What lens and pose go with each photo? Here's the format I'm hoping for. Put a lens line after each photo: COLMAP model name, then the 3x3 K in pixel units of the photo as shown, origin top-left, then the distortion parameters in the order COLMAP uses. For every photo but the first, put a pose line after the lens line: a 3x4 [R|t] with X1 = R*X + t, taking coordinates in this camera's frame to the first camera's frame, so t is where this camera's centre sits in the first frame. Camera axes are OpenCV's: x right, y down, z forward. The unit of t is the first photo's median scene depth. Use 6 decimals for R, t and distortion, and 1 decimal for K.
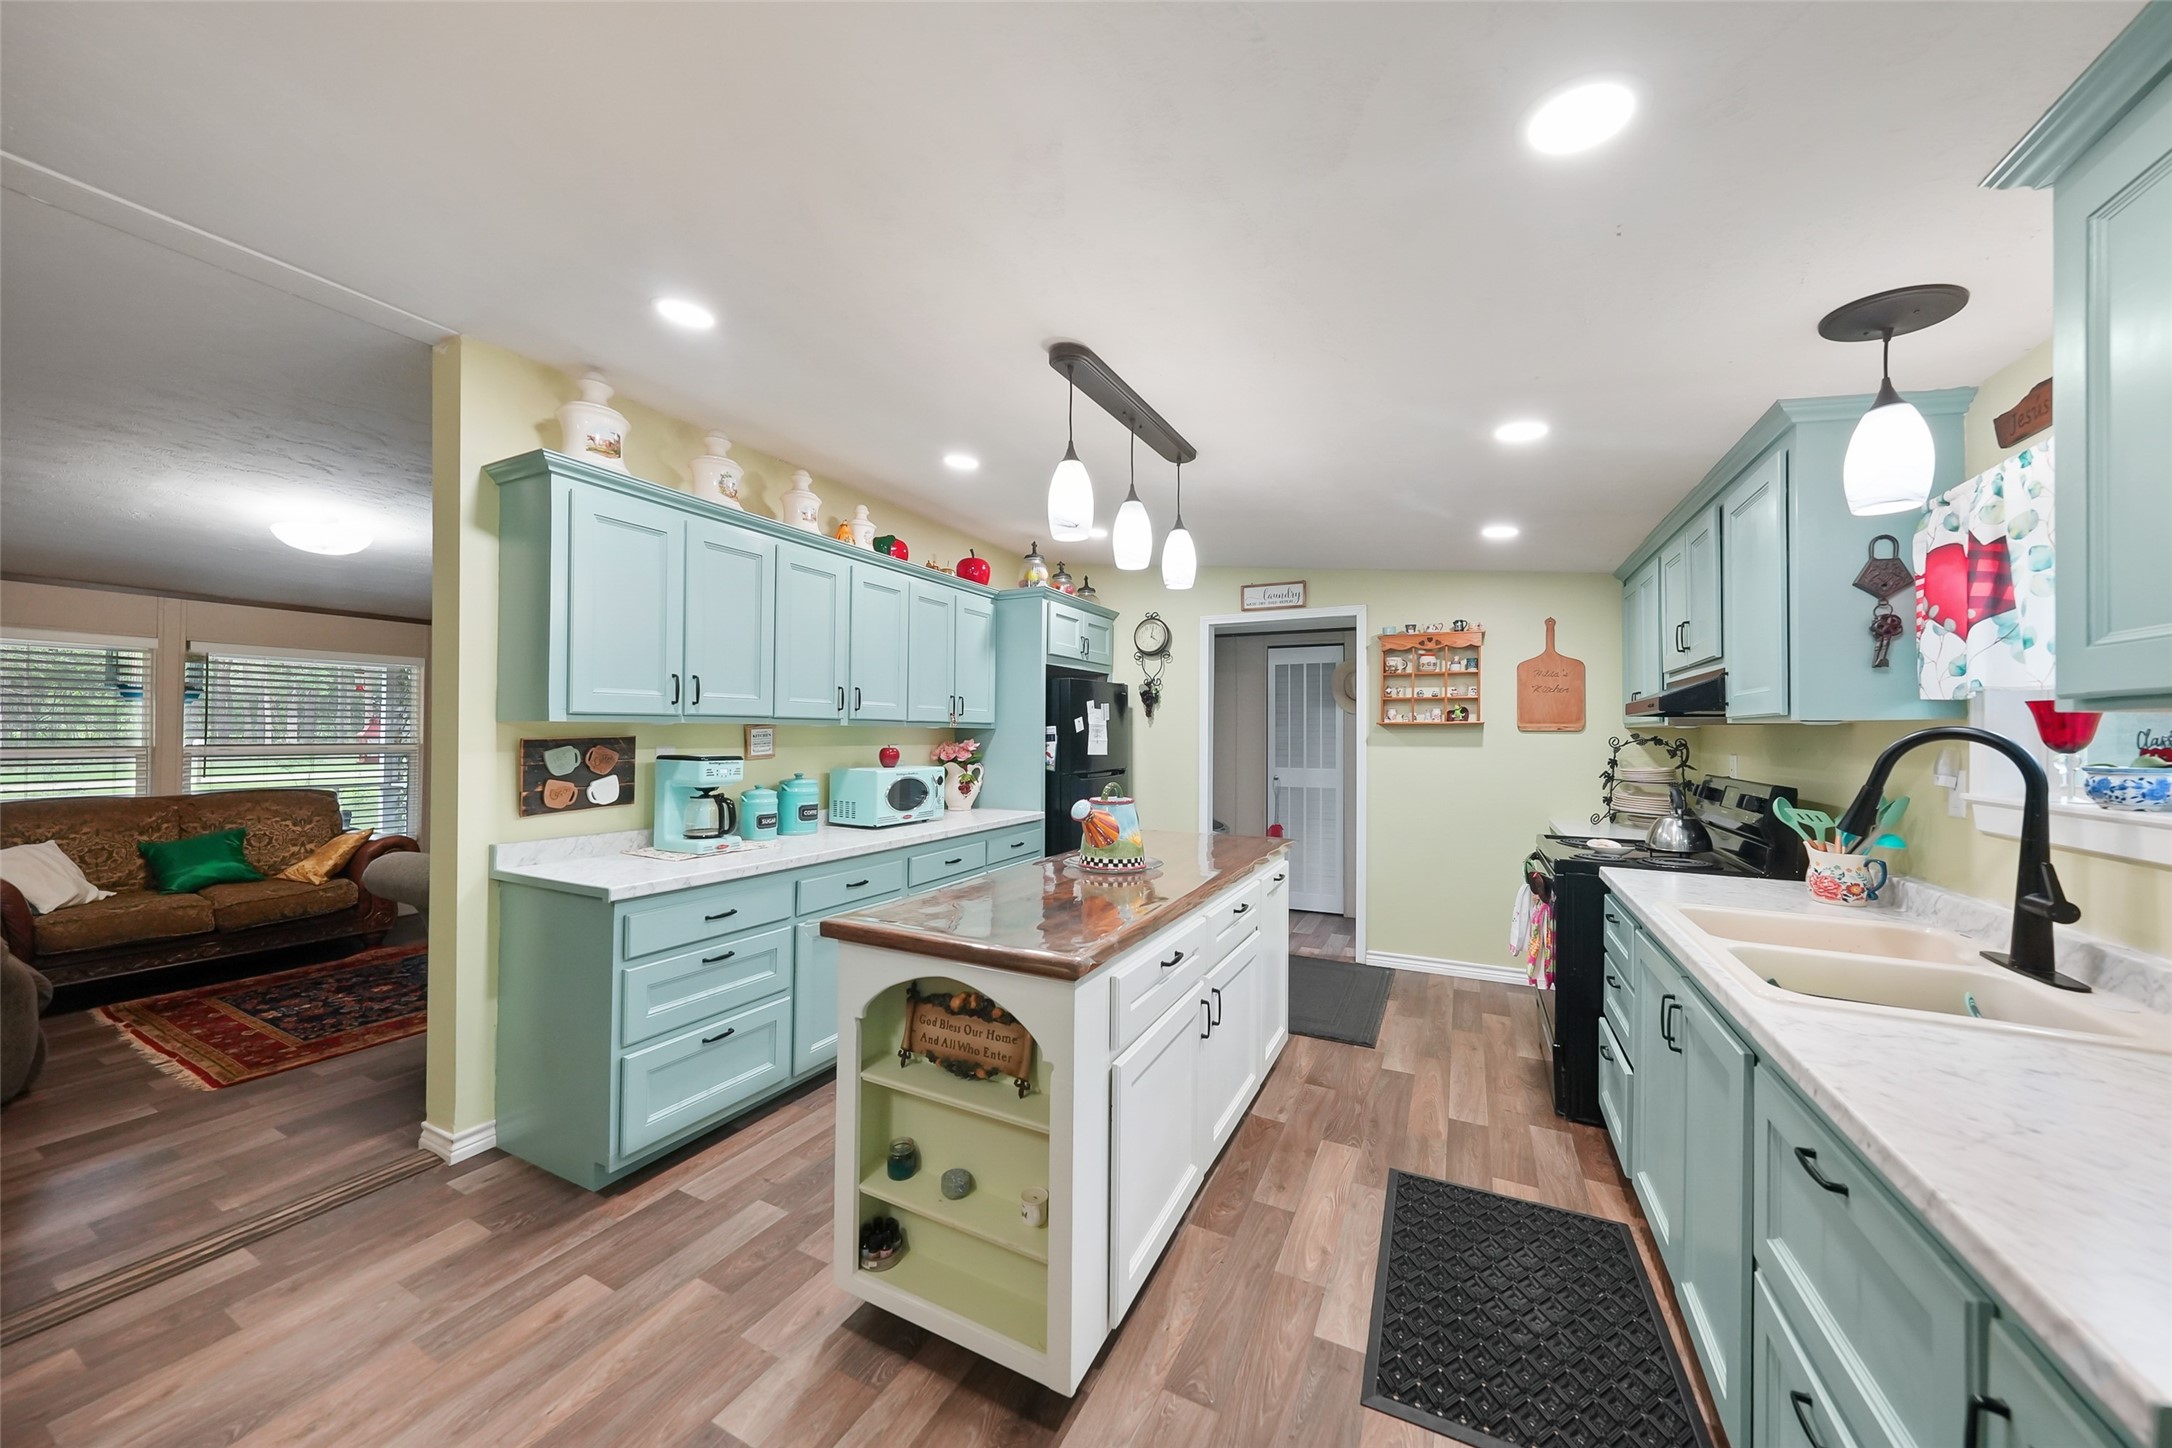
lens RADIAL K [[753.1, 0, 1081.7], [0, 753.1, 719.2], [0, 0, 1]] dist [-0.002343, -0.000730]
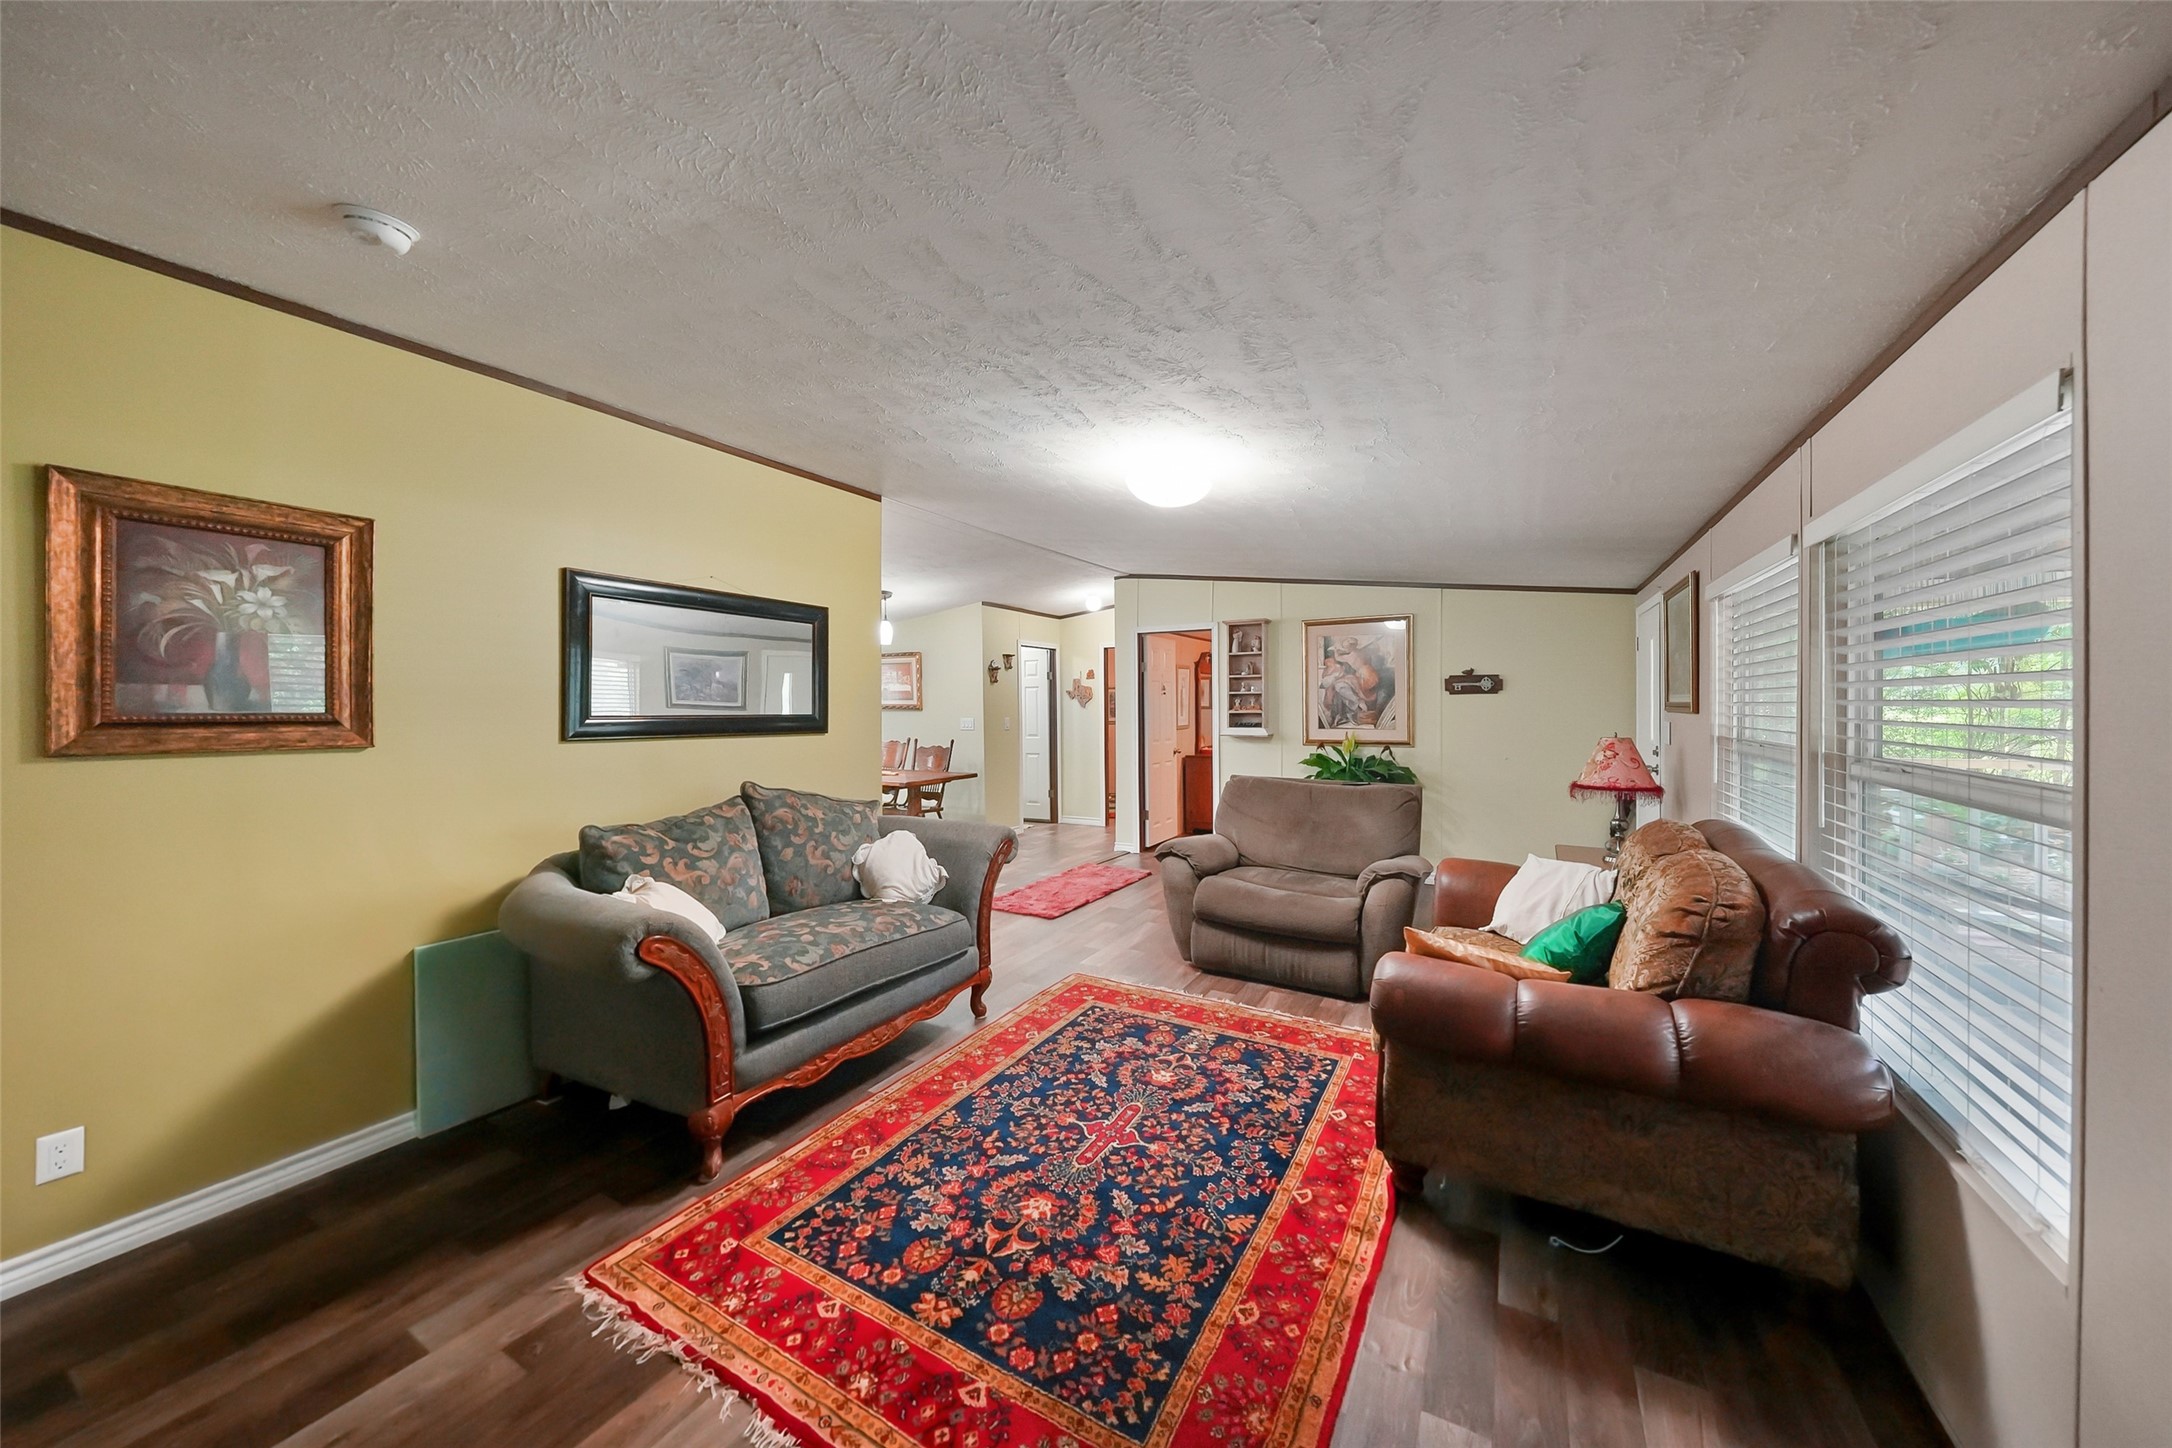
lens RADIAL K [[753.1, 0, 1101.6], [0, 753.1, 717.1], [0, 0, 1]] dist [-0.002343, -0.000730]
pose [[-0.999411, 0.000715, 0.034298, -1.159263], [0.000685, 0.999999, -0.000897, 0.018757], [-0.034299, -0.000873, -0.999411, 2.221400]]
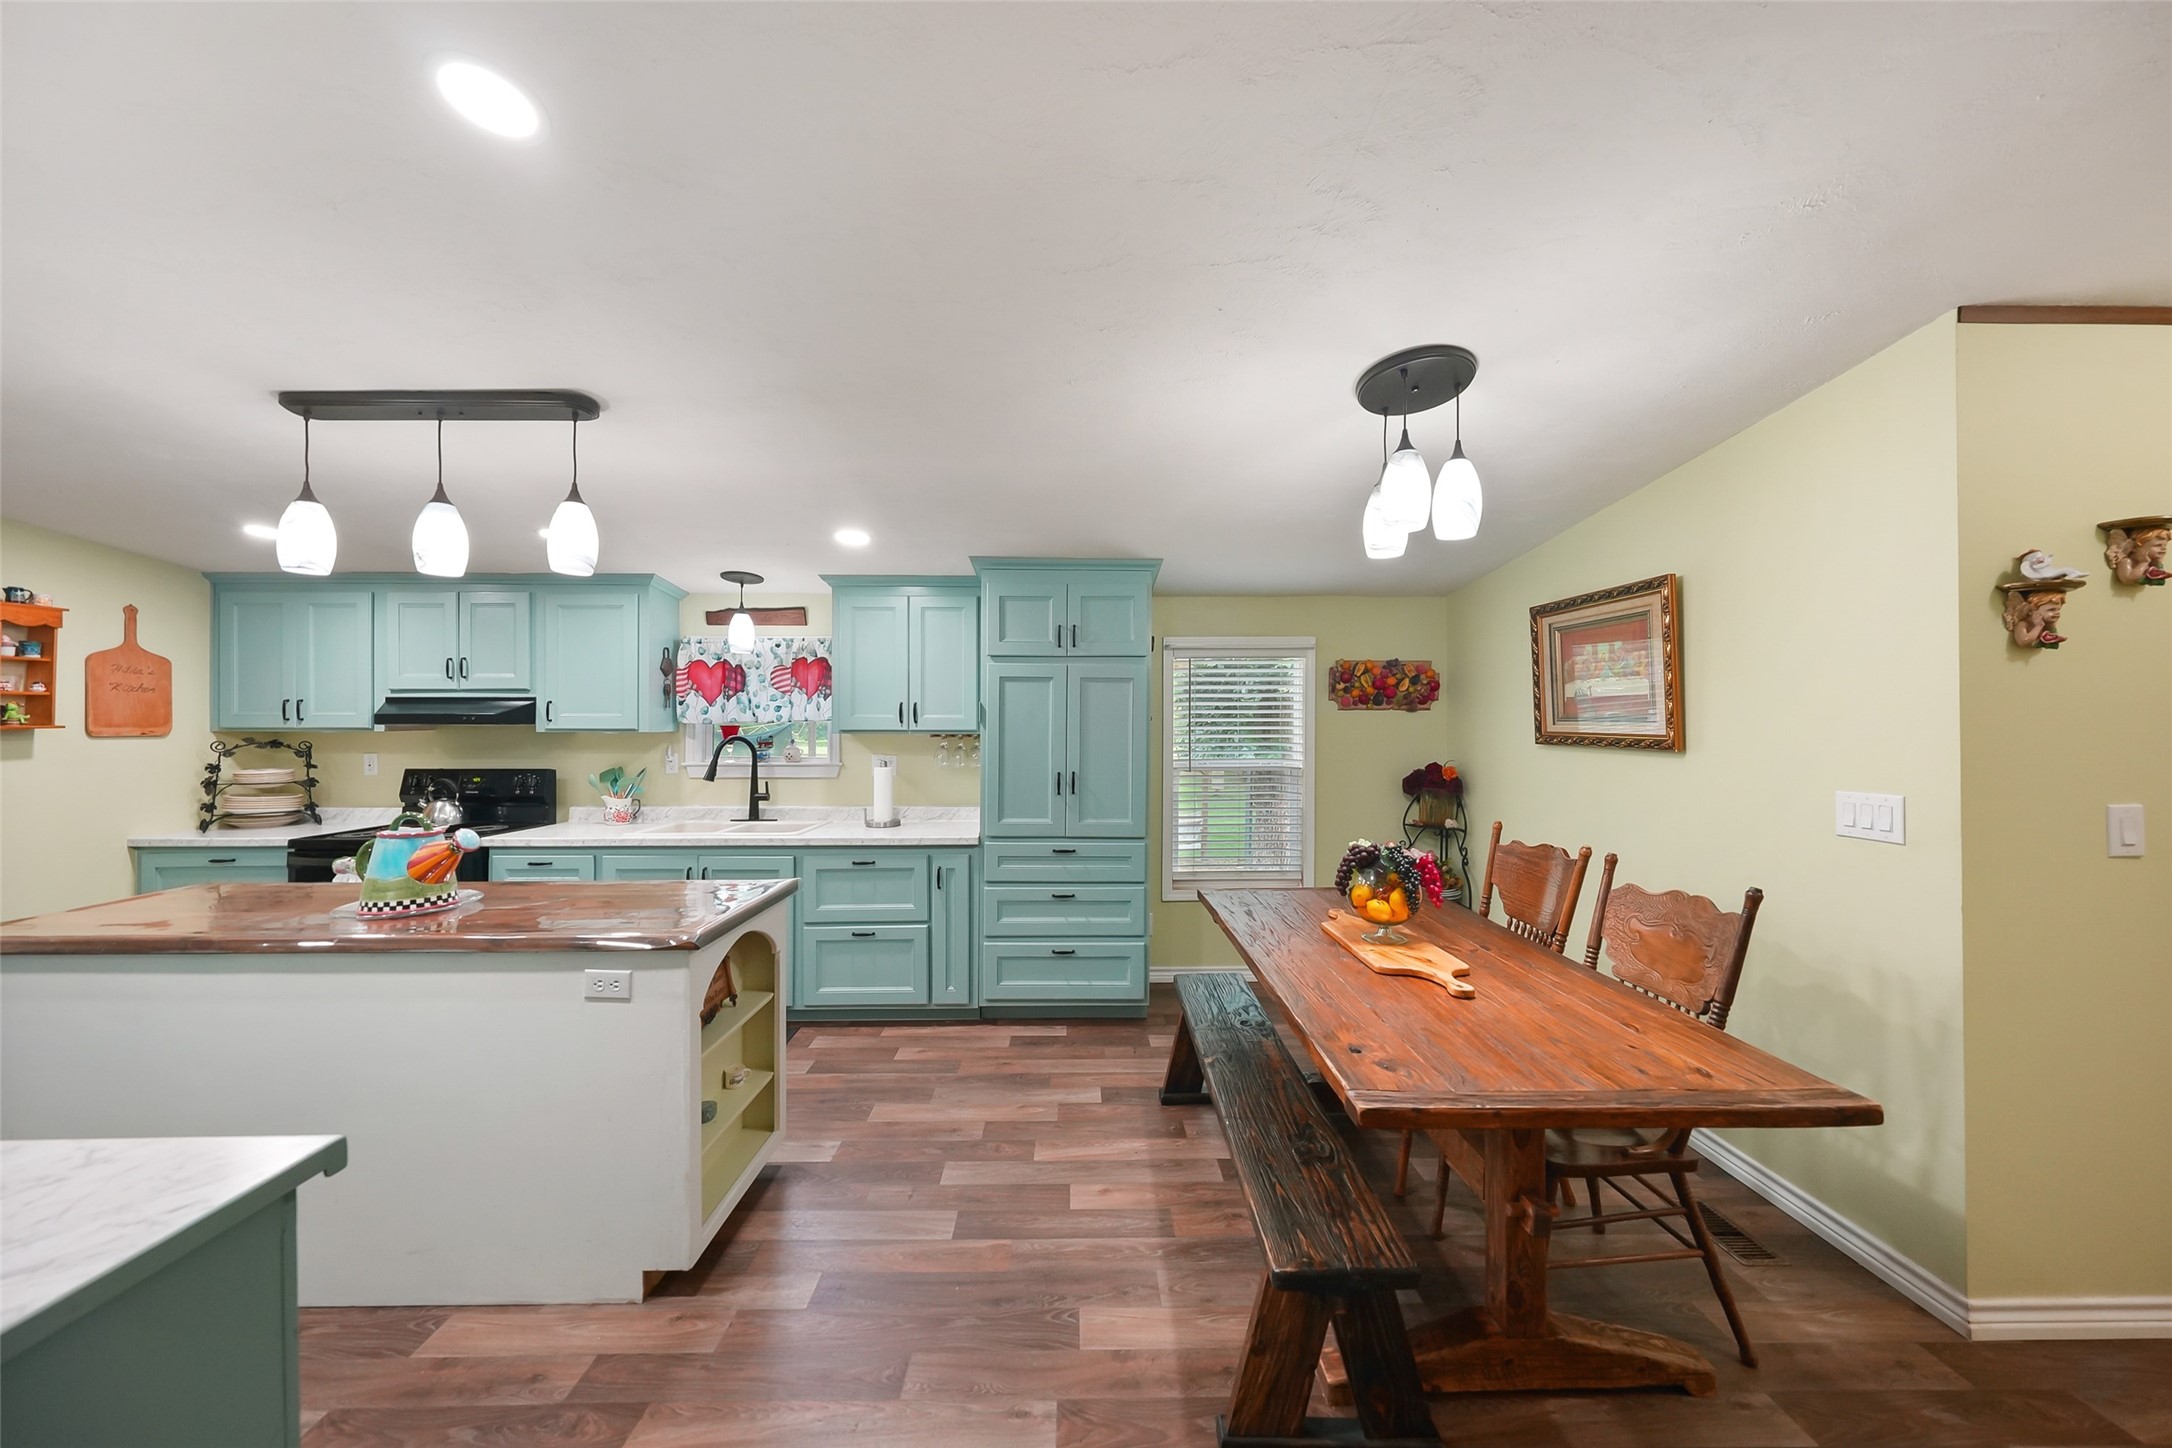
lens RADIAL K [[753.1, 0, 1089.0], [0, 753.1, 721.3], [0, 0, 1]] dist [-0.002343, -0.000730]
pose [[-0.470496, -0.005028, 0.882388, -0.867551], [-0.021103, 0.999762, -0.005555, -0.026489], [-0.882150, -0.021234, -0.470490, 0.566953]]
